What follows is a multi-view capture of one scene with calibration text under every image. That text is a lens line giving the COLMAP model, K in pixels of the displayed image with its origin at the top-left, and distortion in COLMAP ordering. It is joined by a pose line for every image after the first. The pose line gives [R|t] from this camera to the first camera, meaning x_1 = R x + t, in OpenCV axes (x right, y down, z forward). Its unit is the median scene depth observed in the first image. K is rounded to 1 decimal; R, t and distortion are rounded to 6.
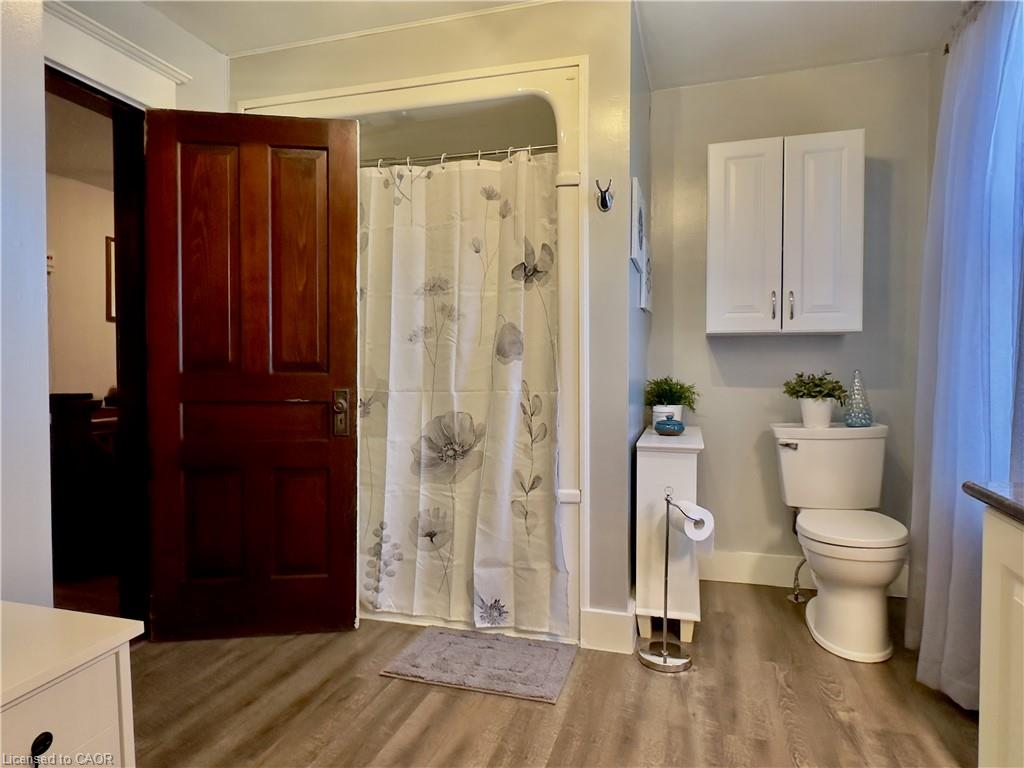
lens RADIAL K [[590.5, 0, 514.5], [0, 590.5, 381.5], [0, 0, 1]] dist [-0.024954, 0.000375]
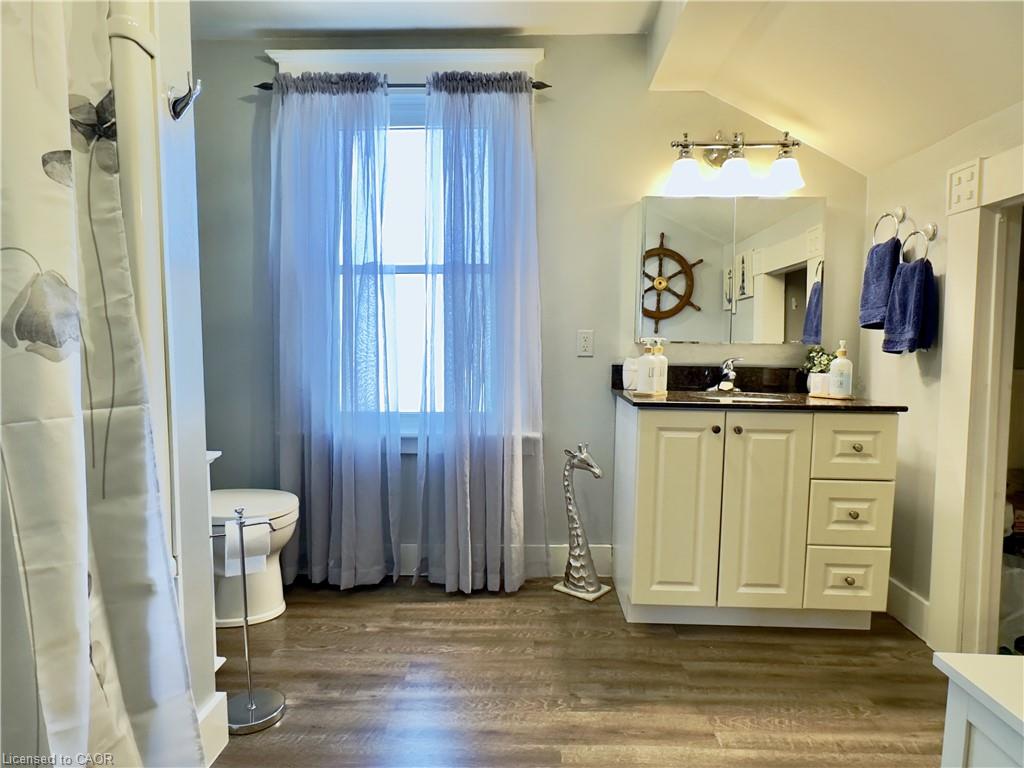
lens RADIAL K [[590.5, 0, 514.0], [0, 590.5, 385.0], [0, 0, 1]] dist [-0.024954, 0.000375]
pose [[-0.248562, -0.069500, 0.966119, -0.705867], [0.023852, 0.996681, 0.077835, -0.047595], [-0.968322, 0.042391, -0.246079, 0.985448]]
